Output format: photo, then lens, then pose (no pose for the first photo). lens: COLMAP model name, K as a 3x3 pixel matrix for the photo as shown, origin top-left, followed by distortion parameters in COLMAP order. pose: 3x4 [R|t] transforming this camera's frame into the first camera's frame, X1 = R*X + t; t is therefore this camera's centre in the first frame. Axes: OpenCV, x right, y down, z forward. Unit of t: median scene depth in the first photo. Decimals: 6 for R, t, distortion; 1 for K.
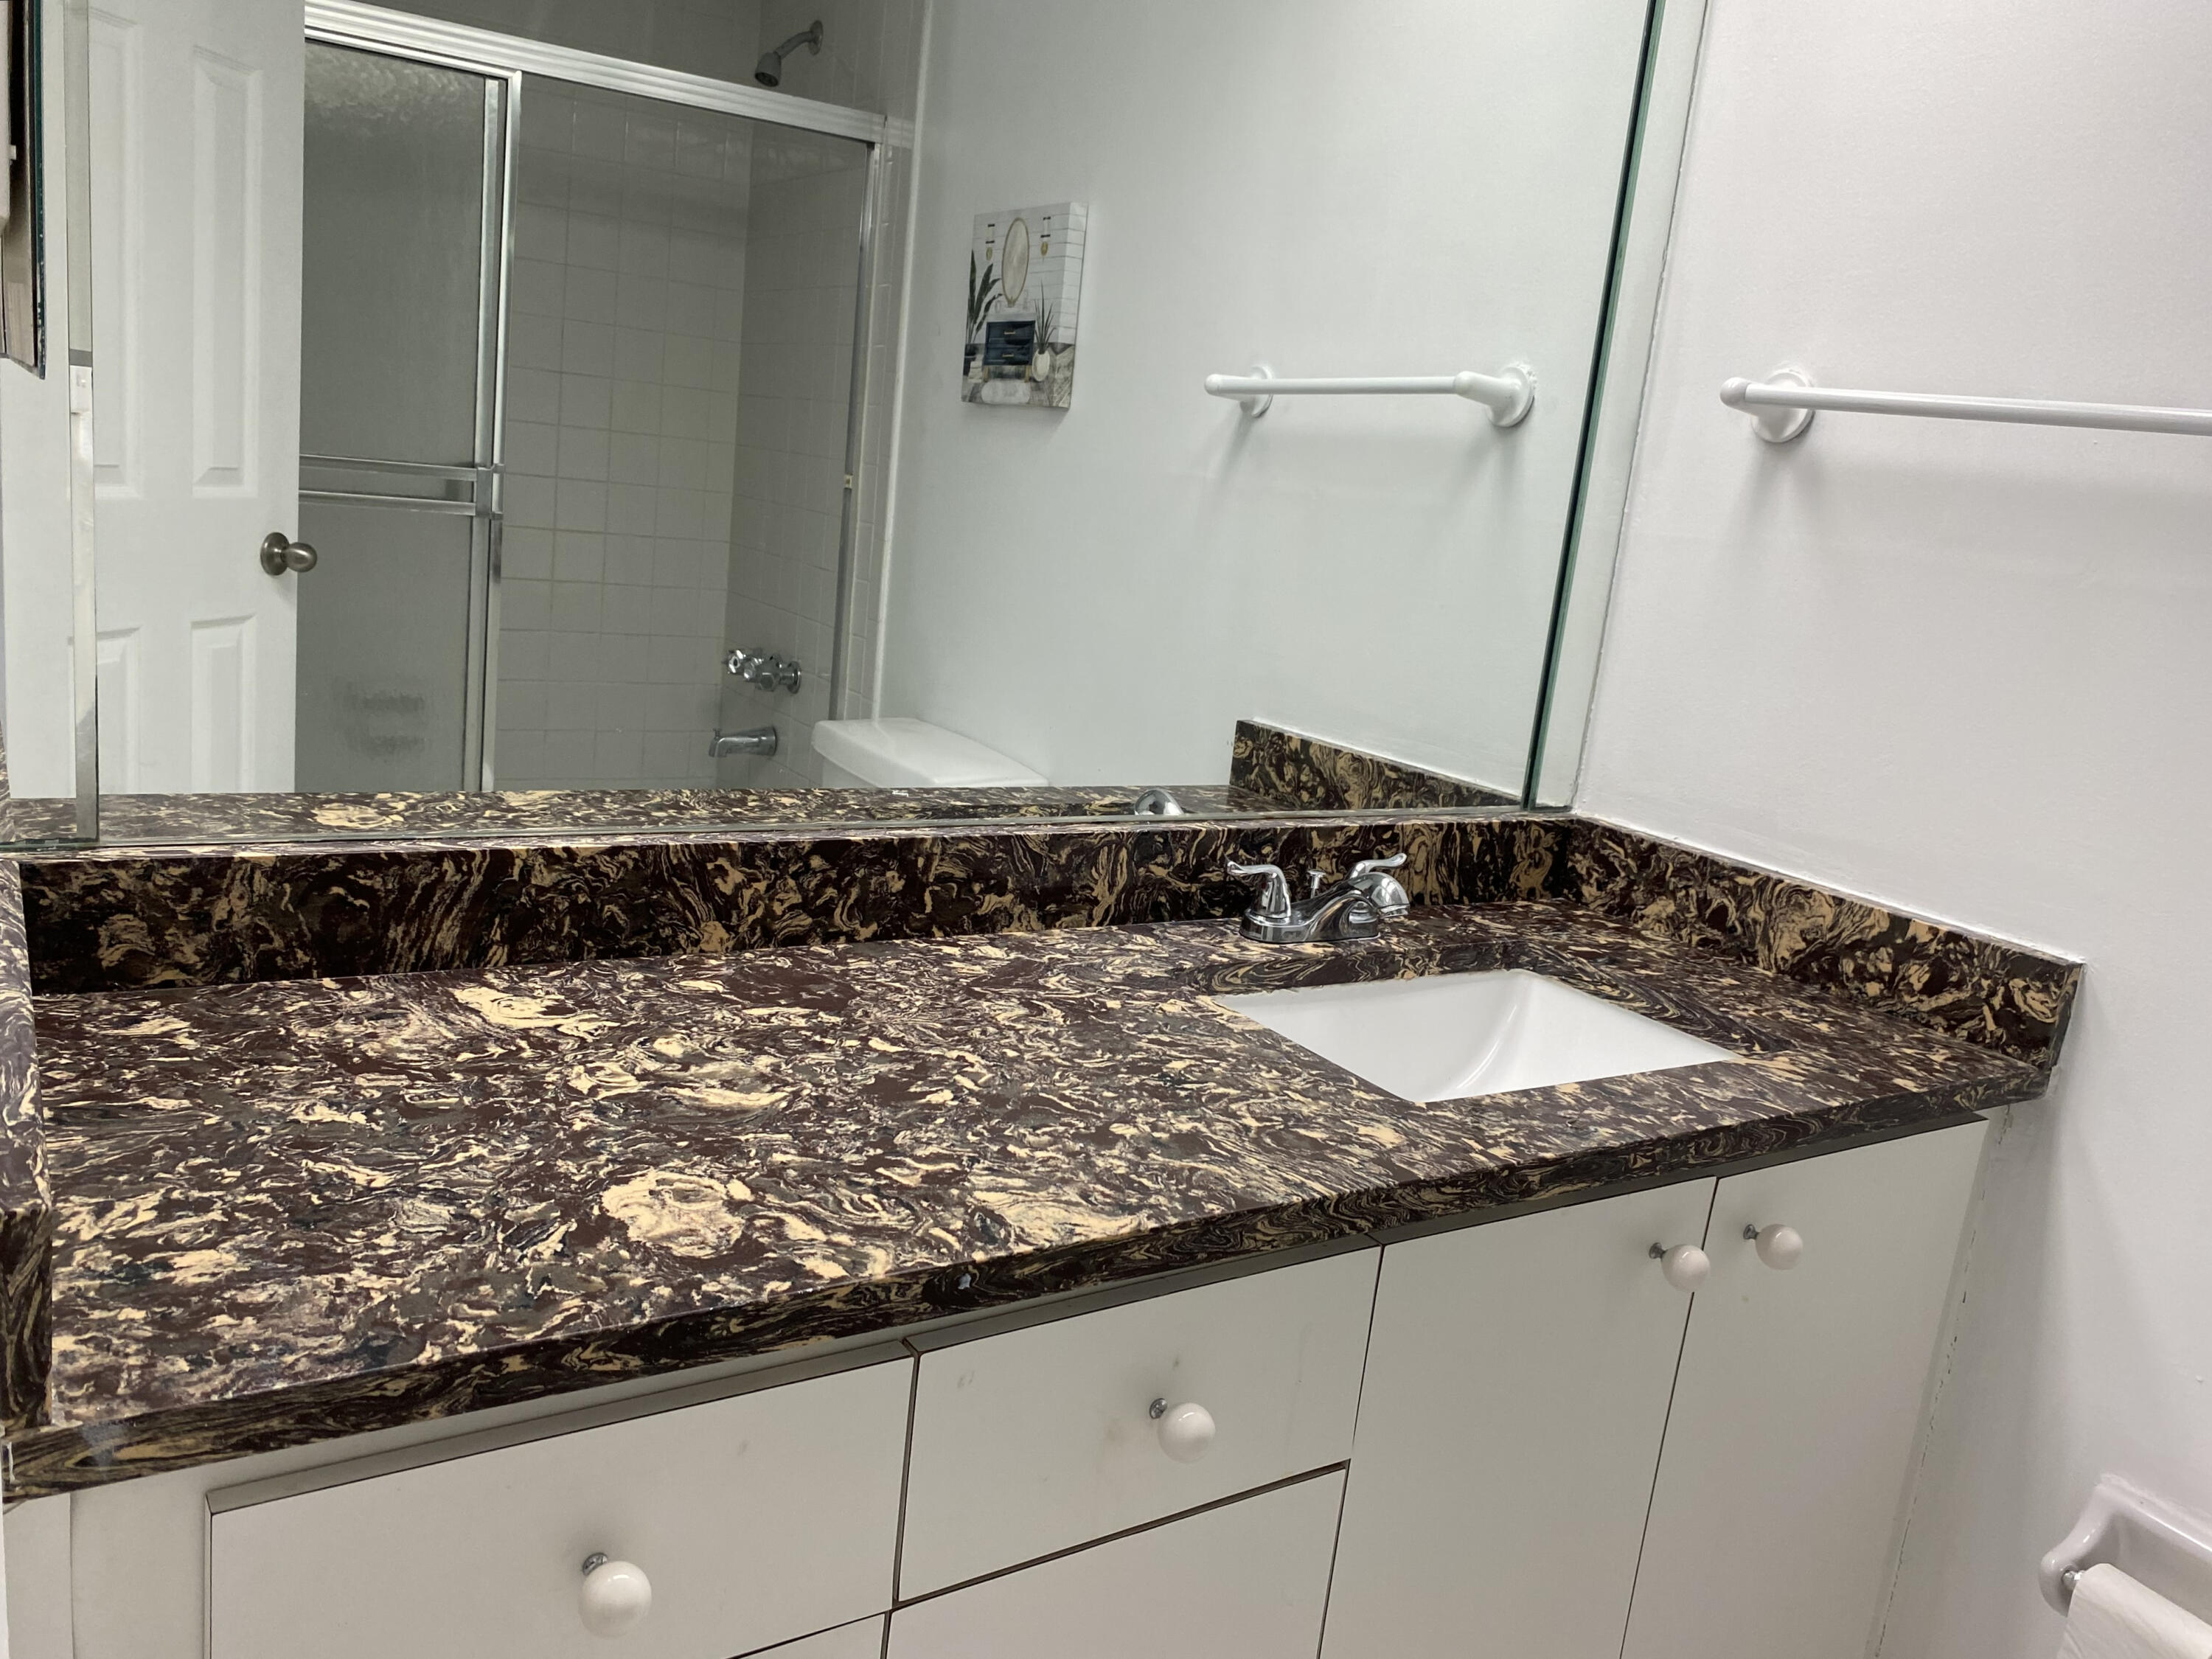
lens RADIAL K [[1705.4, 0, 1106.0], [0, 1705.4, 829.5], [0, 0, 1]] dist [0.091935, -0.140450]
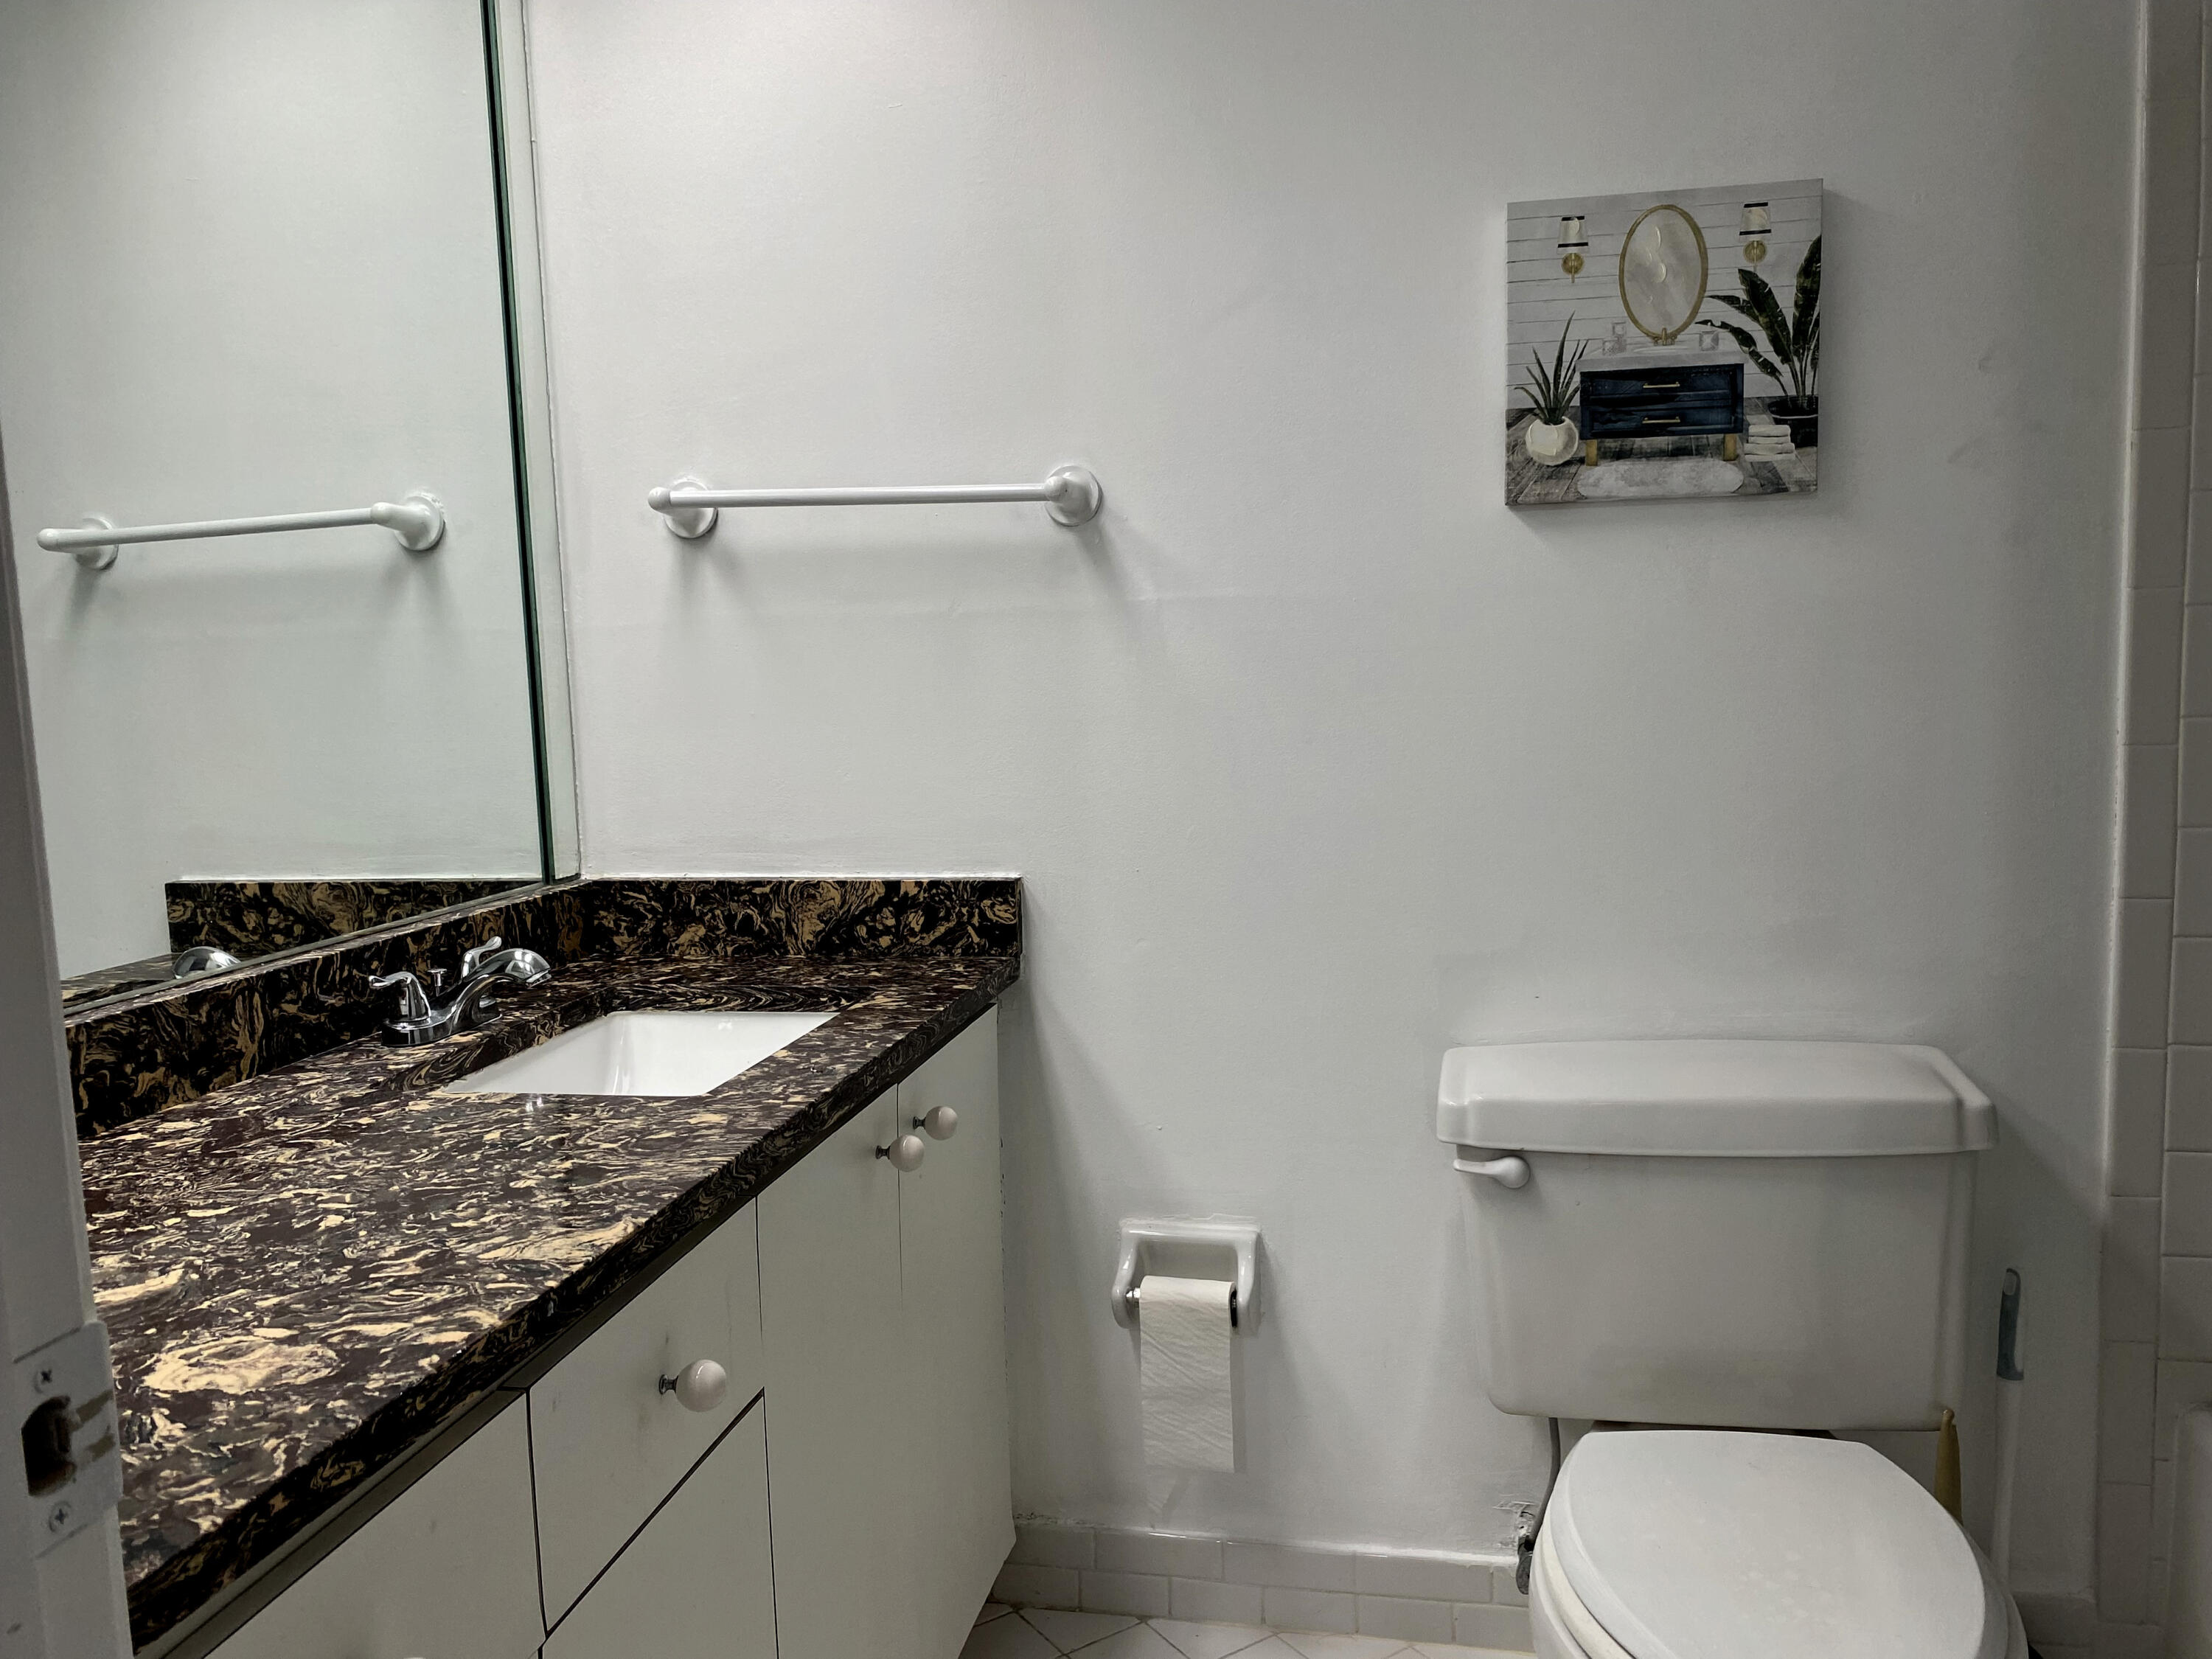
lens RADIAL K [[1694.7, 0, 1106.0], [0, 1694.7, 829.5], [0, 0, 1]] dist [0.004824, -0.006725]
pose [[0.695912, -0.205342, 0.688144, -0.352654], [0.253577, 0.966784, 0.032049, 0.015060], [-0.671867, 0.152194, 0.724866, -0.050084]]
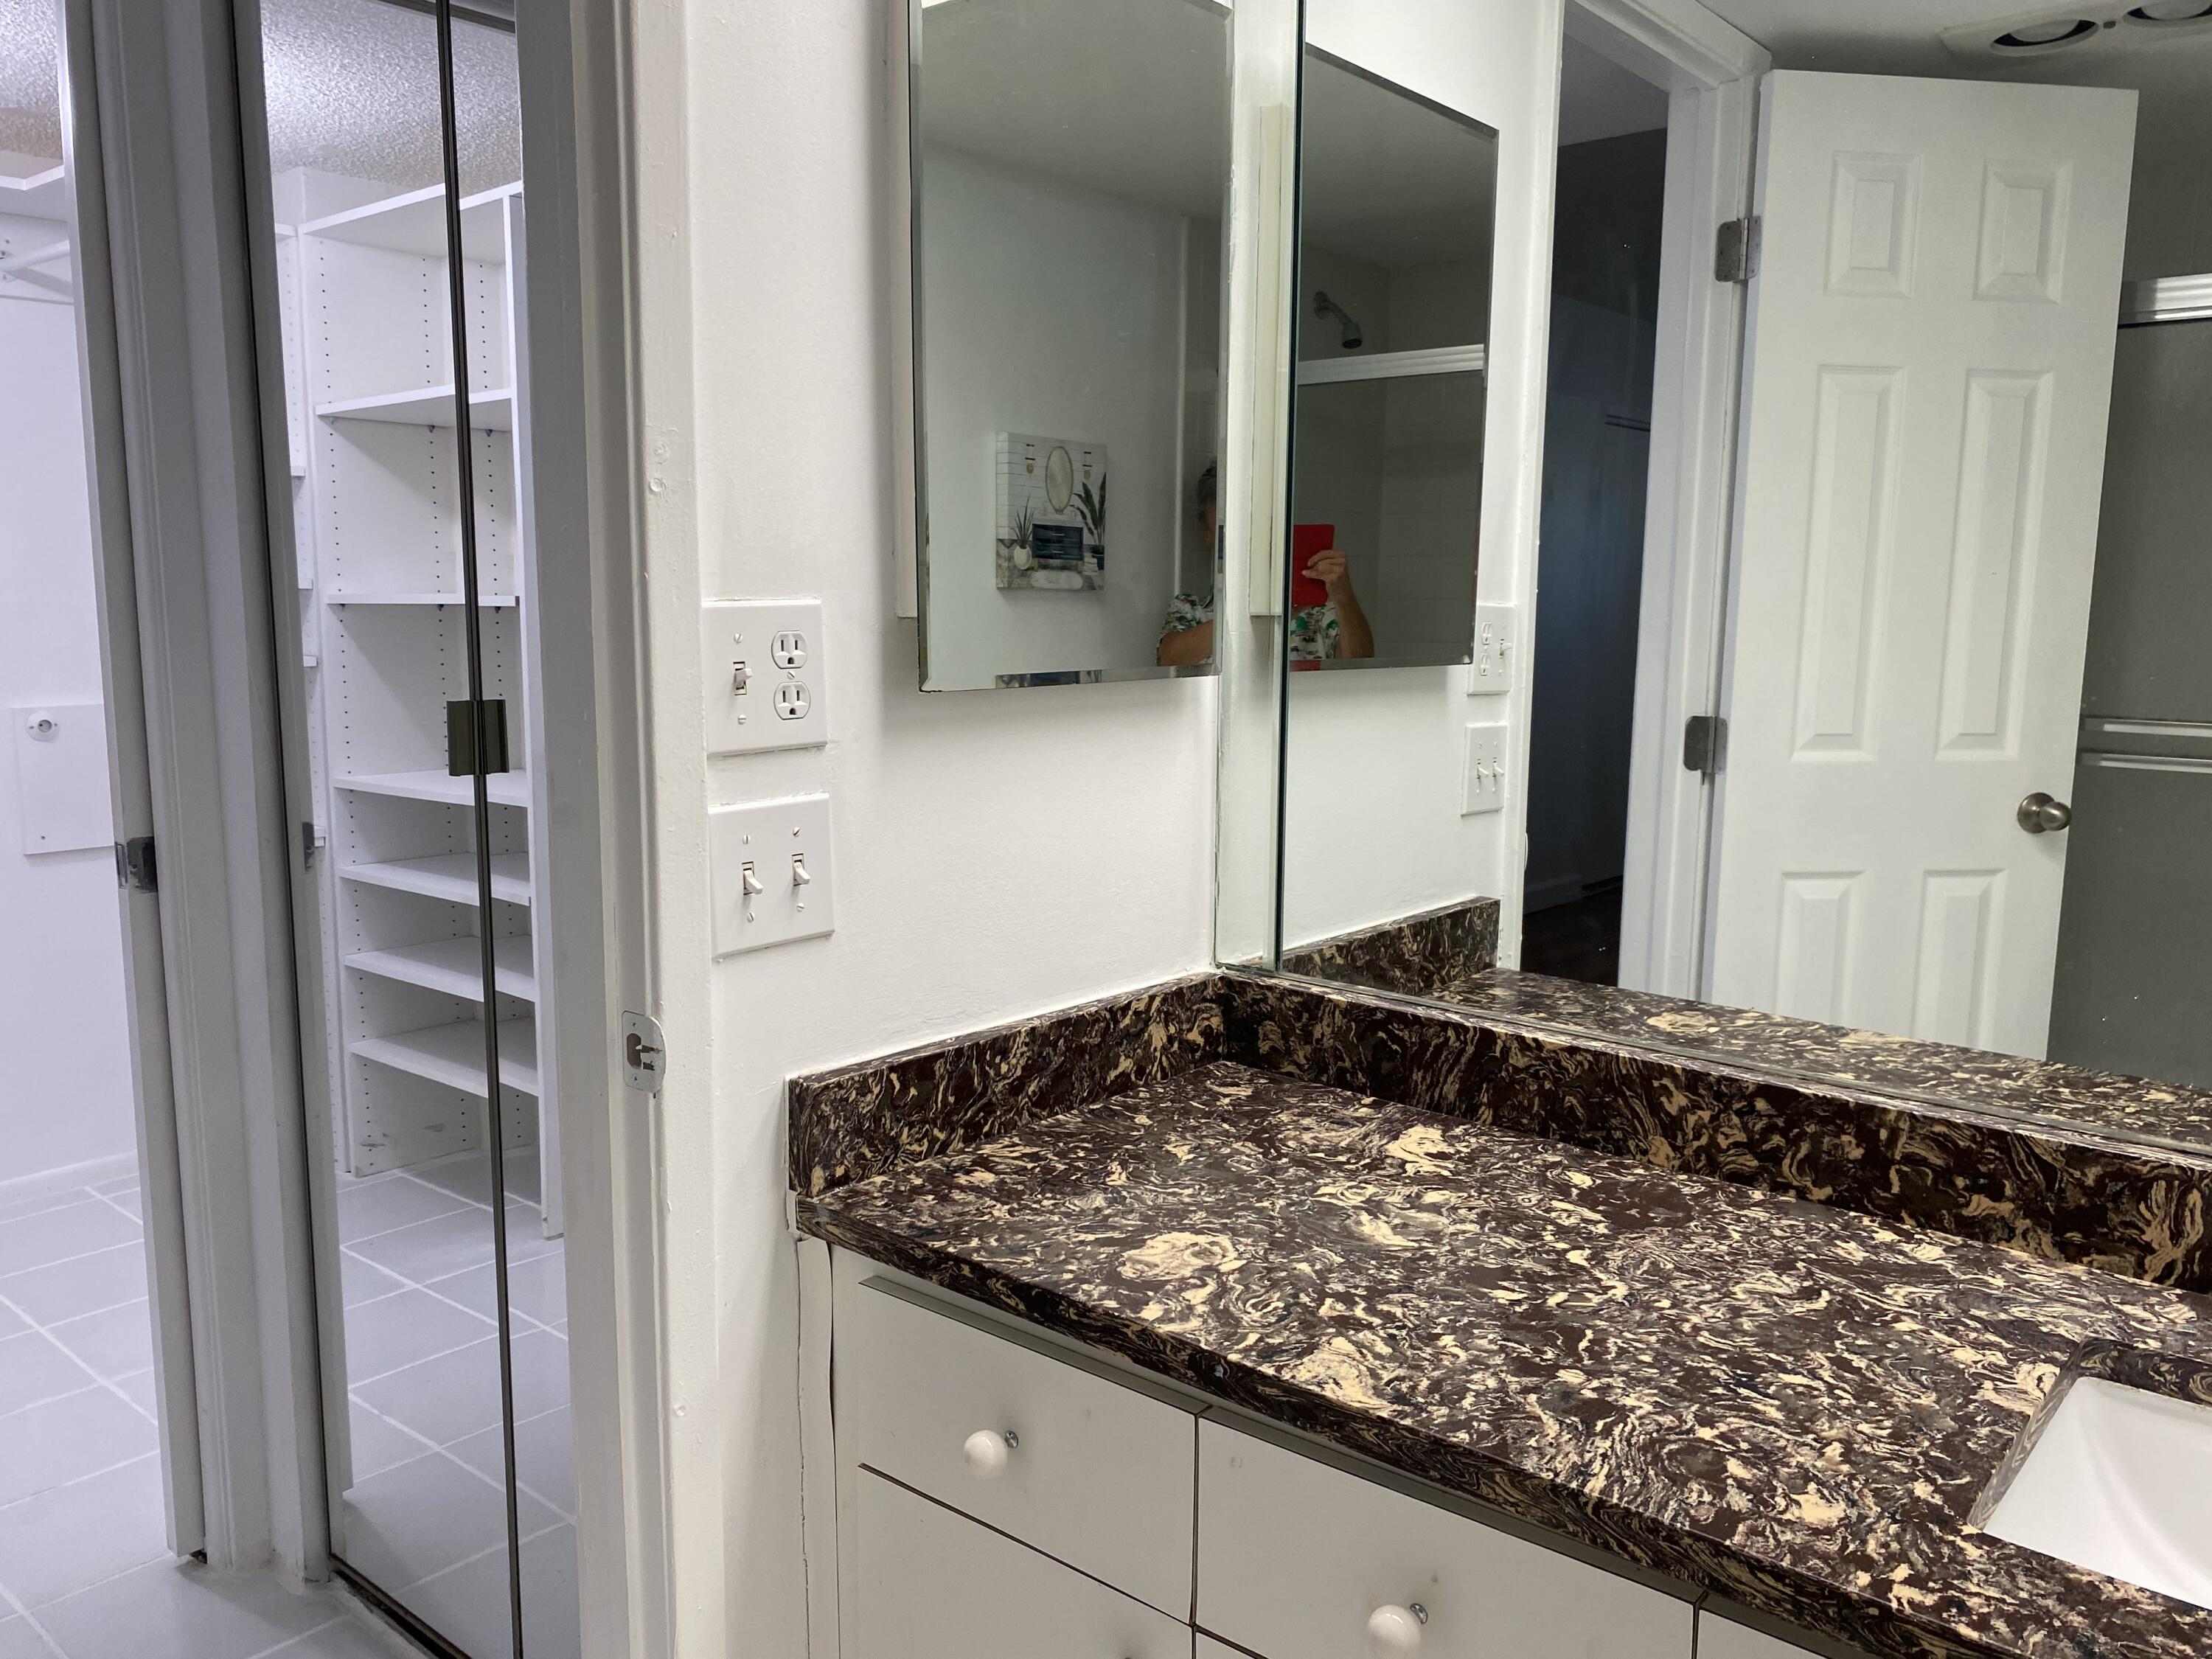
lens RADIAL K [[1705.4, 0, 1106.0], [0, 1705.4, 829.5], [0, 0, 1]] dist [0.091935, -0.140450]
pose [[0.288951, 0.032443, -0.956794, 0.717929], [-0.179949, 0.983452, -0.020997, -0.051975], [0.940280, 0.178241, 0.290008, 0.338110]]
